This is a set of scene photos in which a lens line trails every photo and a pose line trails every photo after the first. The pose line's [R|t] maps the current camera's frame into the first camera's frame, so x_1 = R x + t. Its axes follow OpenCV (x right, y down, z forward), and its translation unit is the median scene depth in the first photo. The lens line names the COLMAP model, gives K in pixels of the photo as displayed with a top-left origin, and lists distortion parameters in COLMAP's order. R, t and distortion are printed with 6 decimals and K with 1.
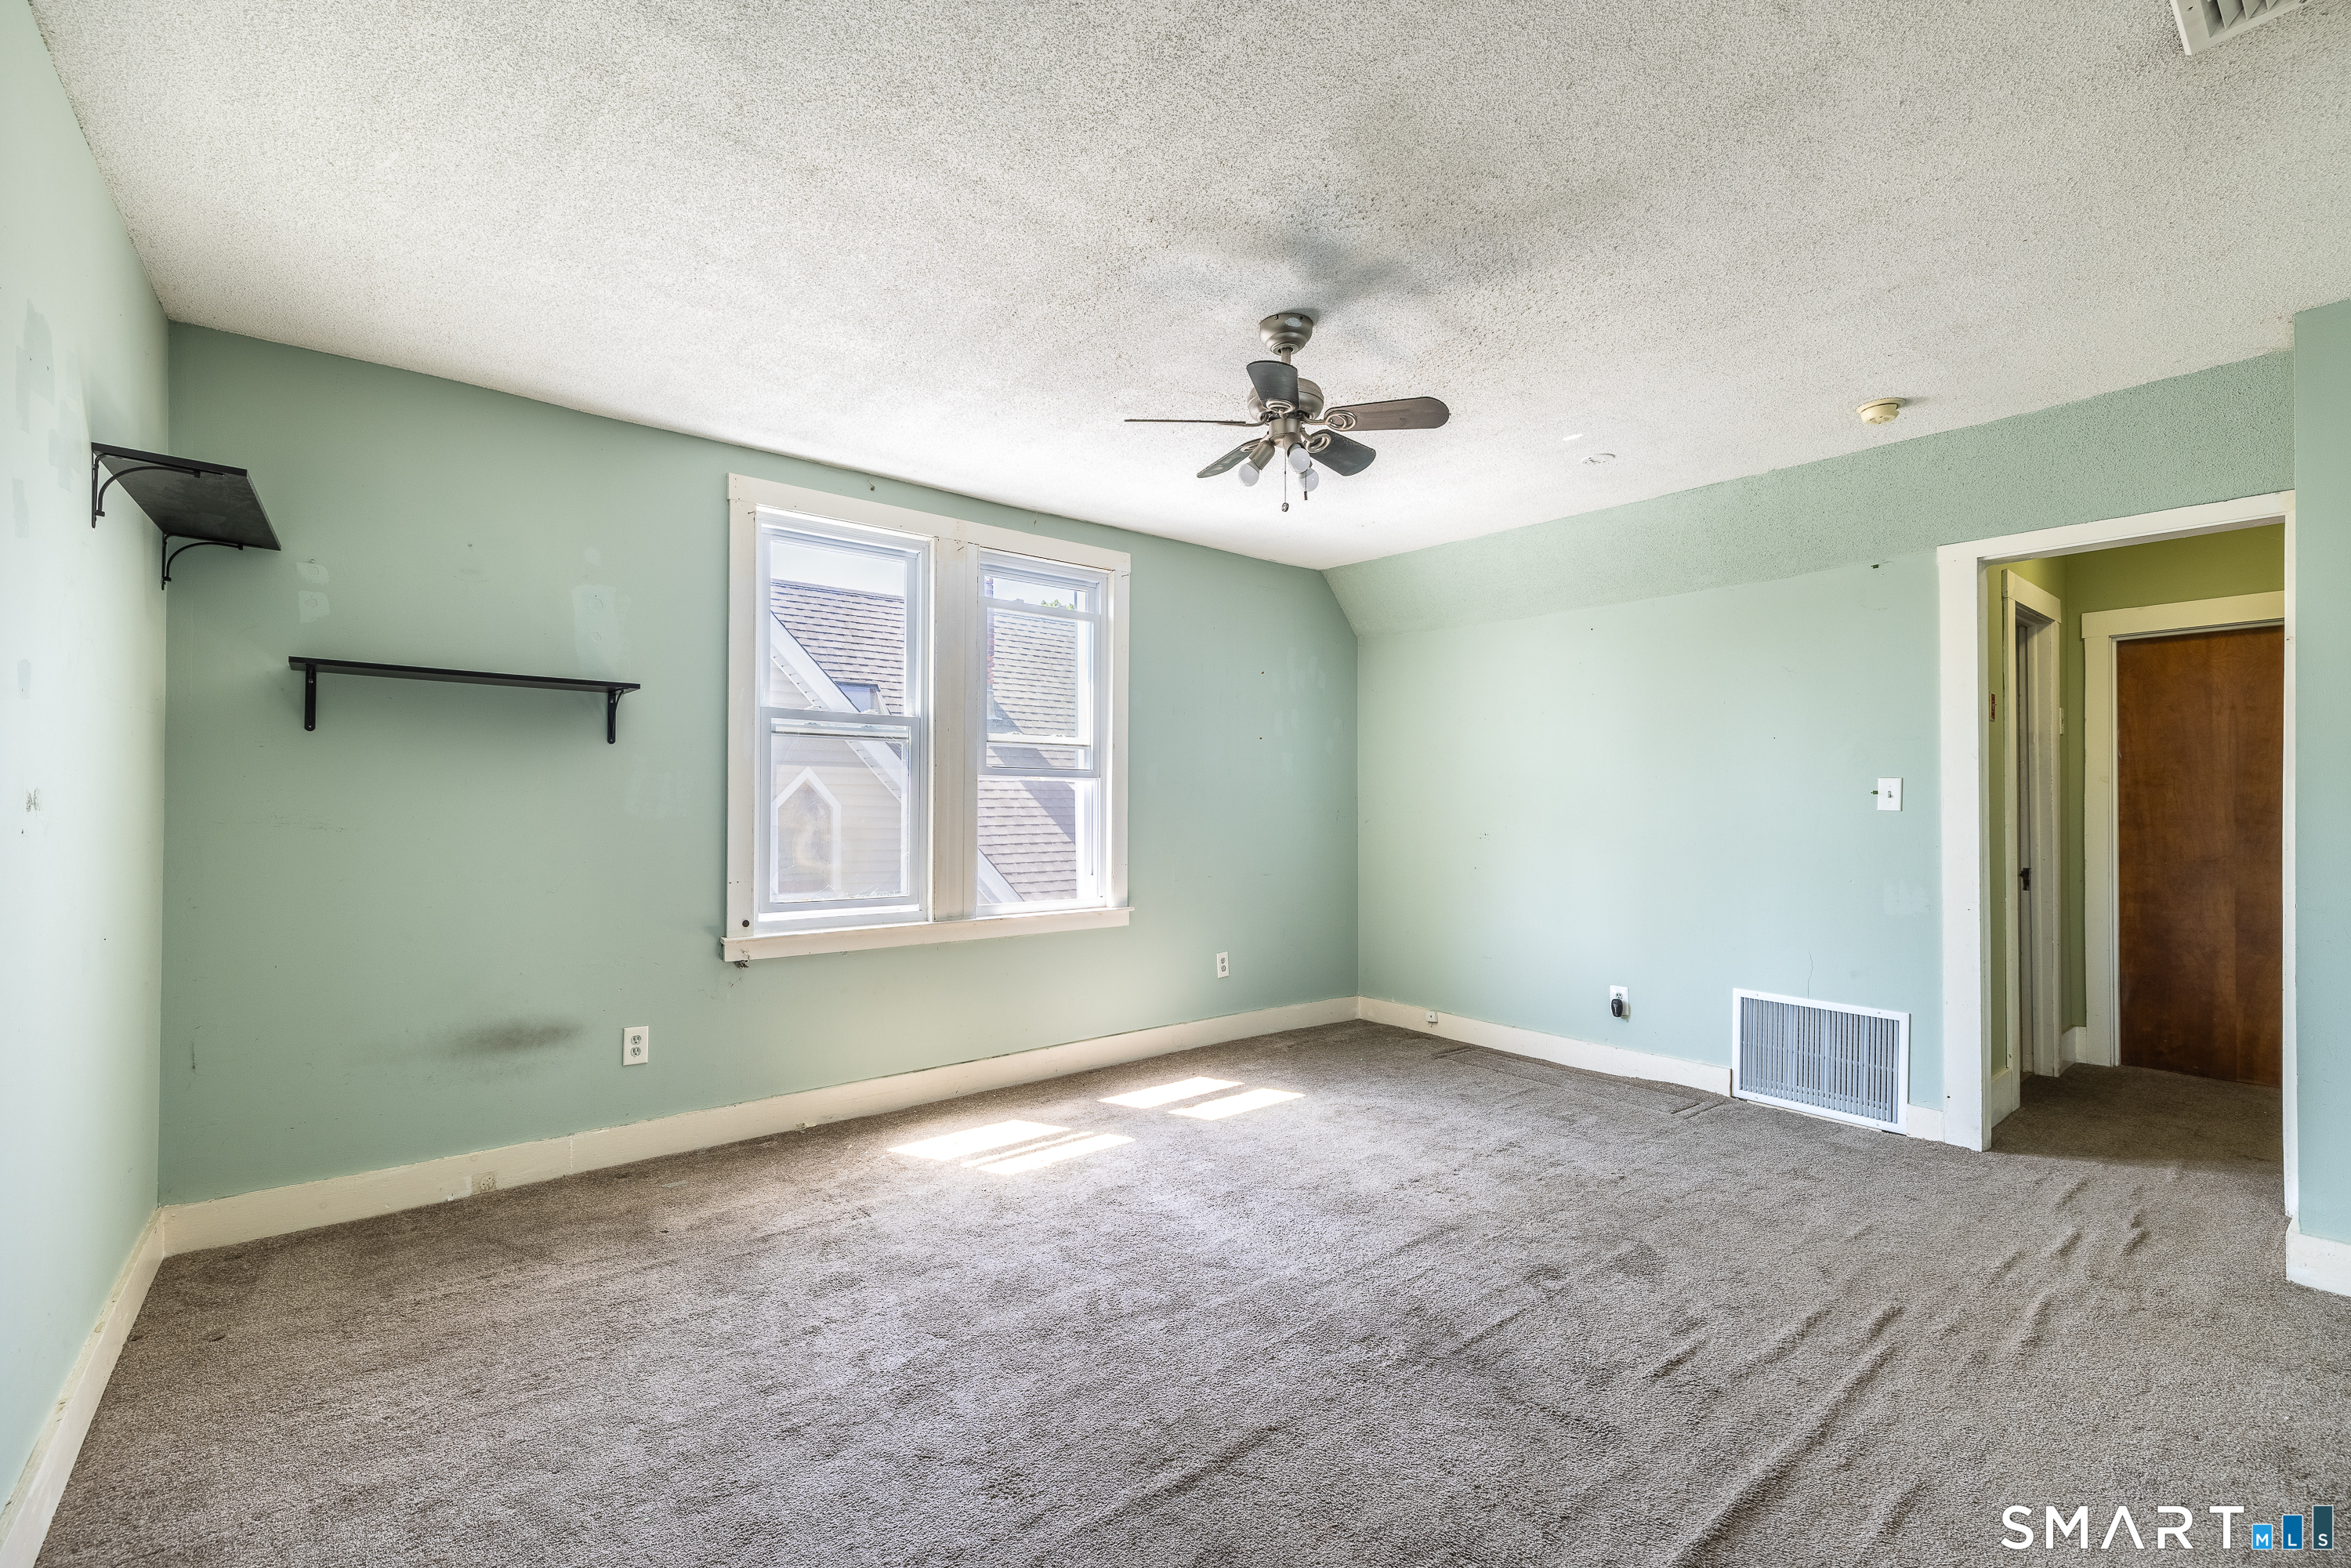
lens RADIAL K [[1004.3, 0, 1174.7], [0, 1004.3, 791.6], [0, 0, 1]] dist [-0.001075, -0.000388]
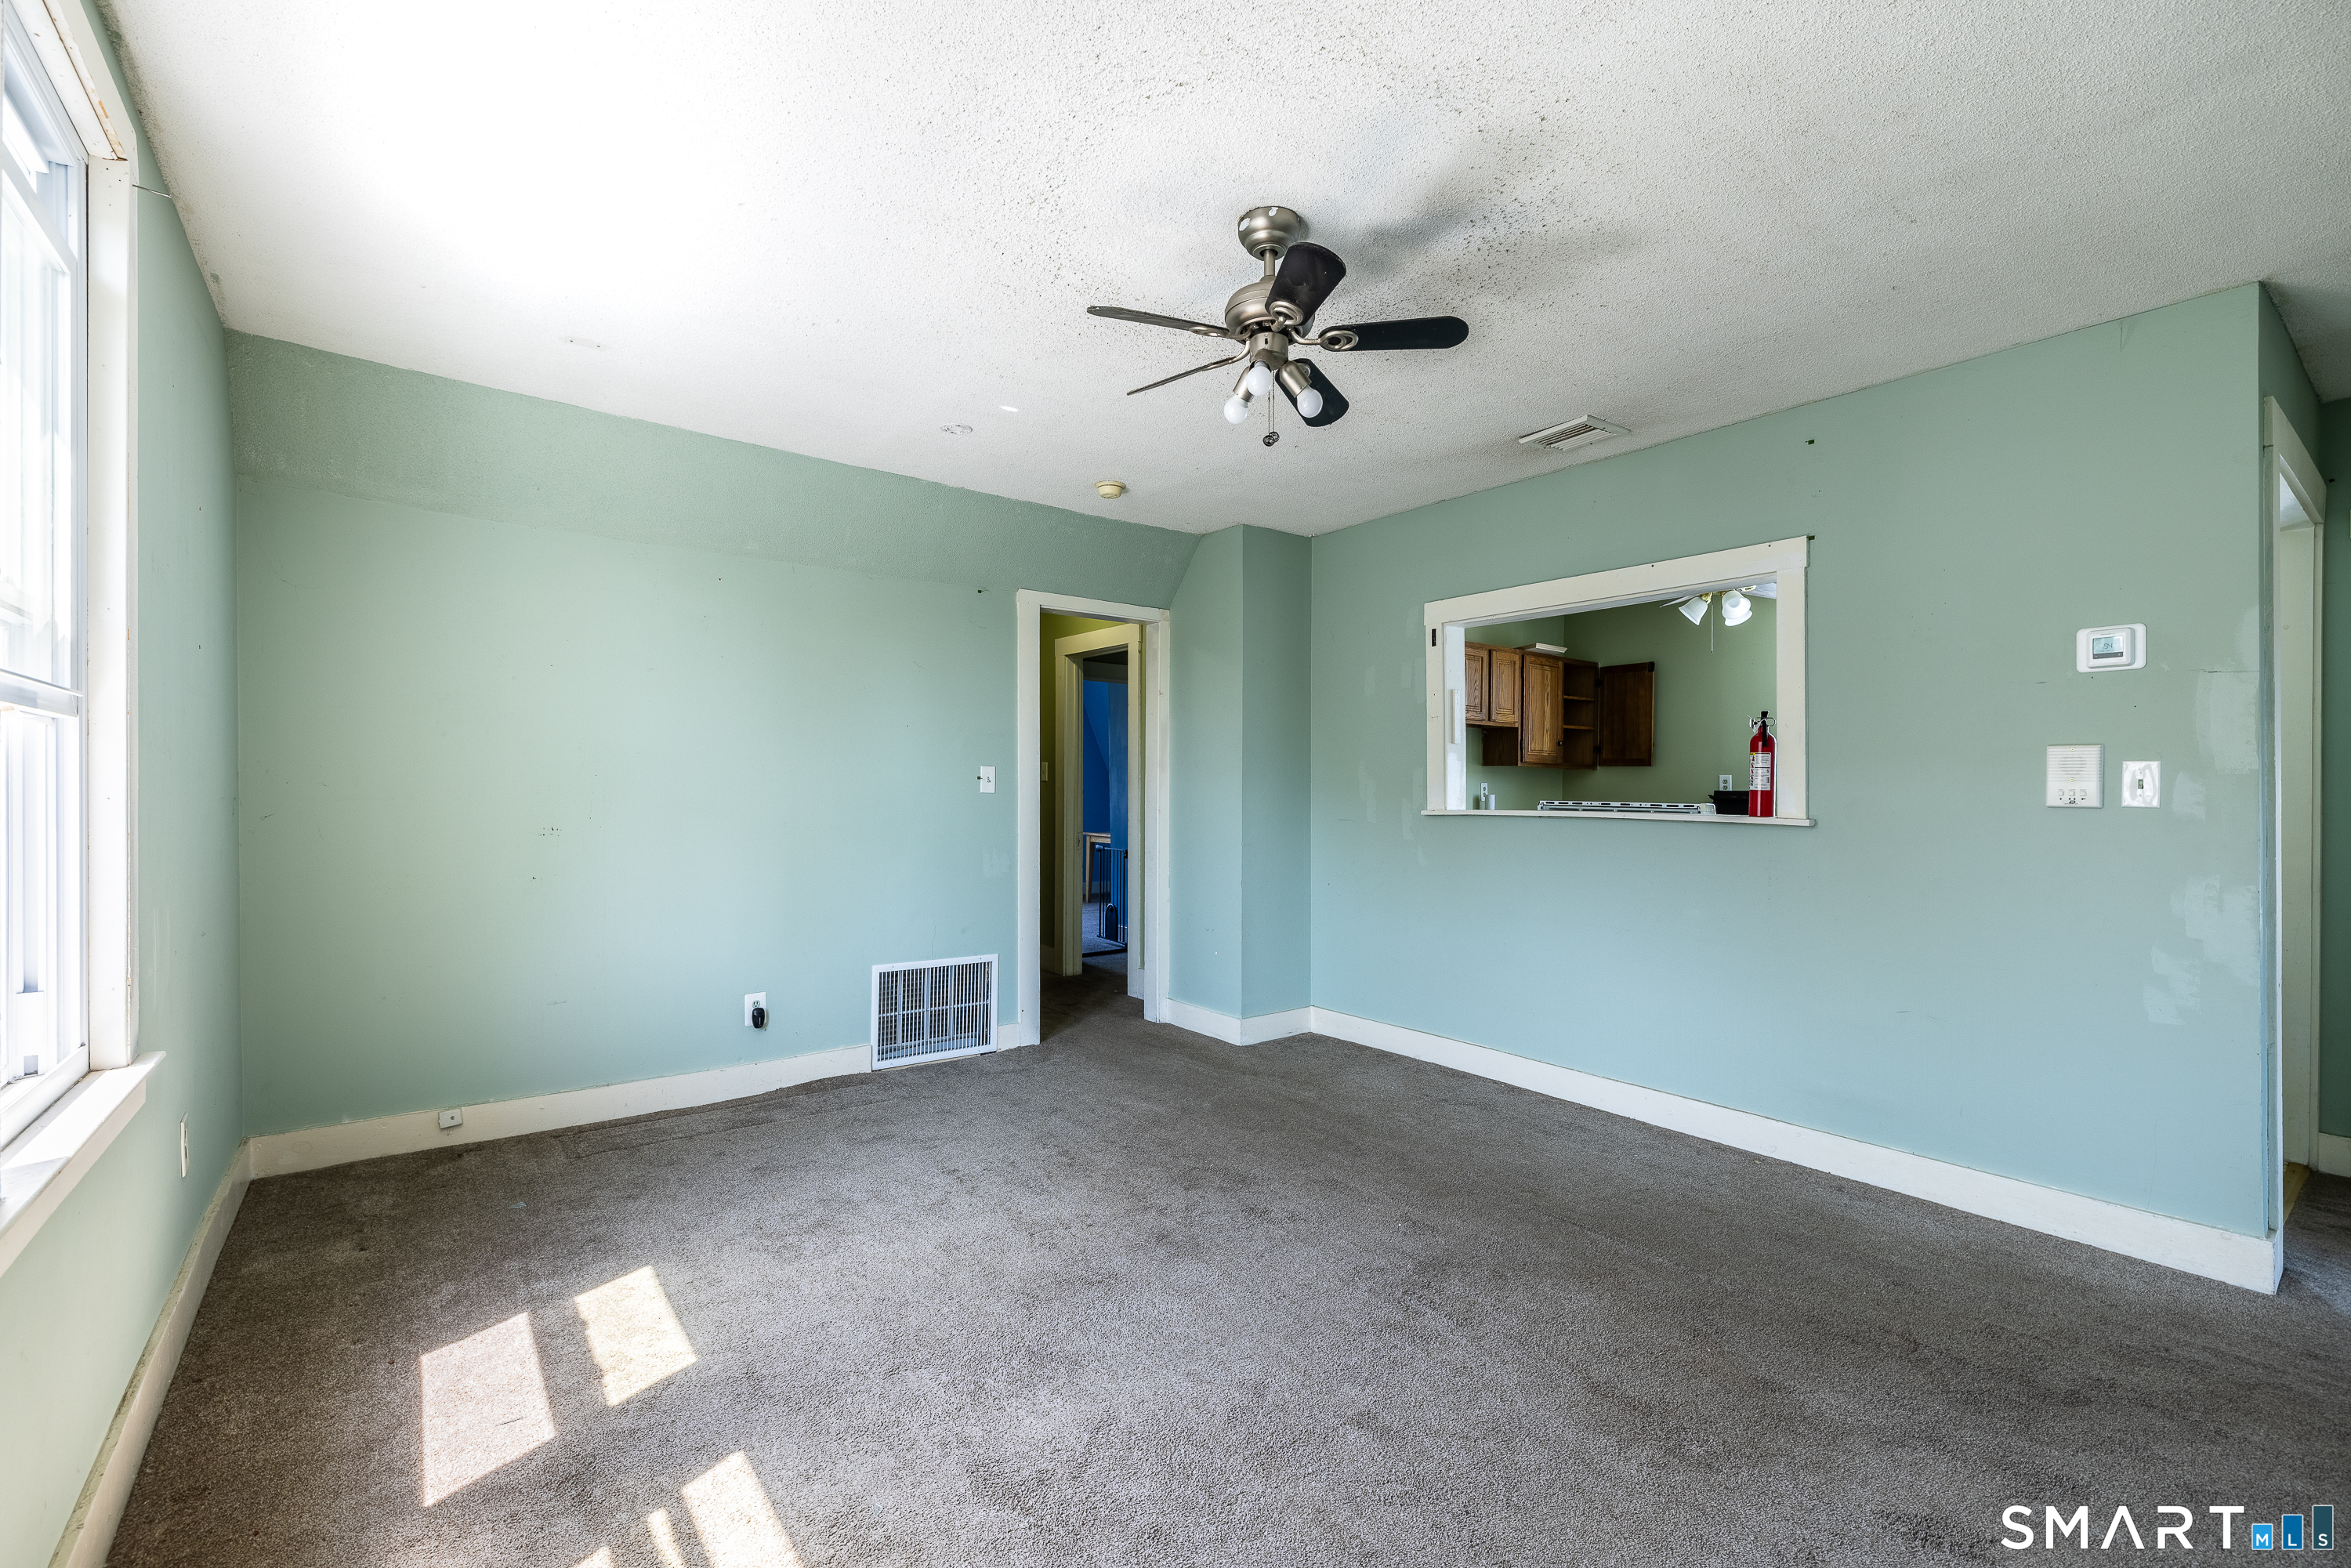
lens RADIAL K [[1004.3, 0, 1170.1], [0, 1004.3, 788.5], [0, 0, 1]] dist [-0.001075, -0.000388]
pose [[0.042311, -0.005343, 0.999090, -0.499166], [-0.016384, 0.999848, 0.006040, 0.002276], [-0.998970, -0.016624, 0.042217, 0.709196]]
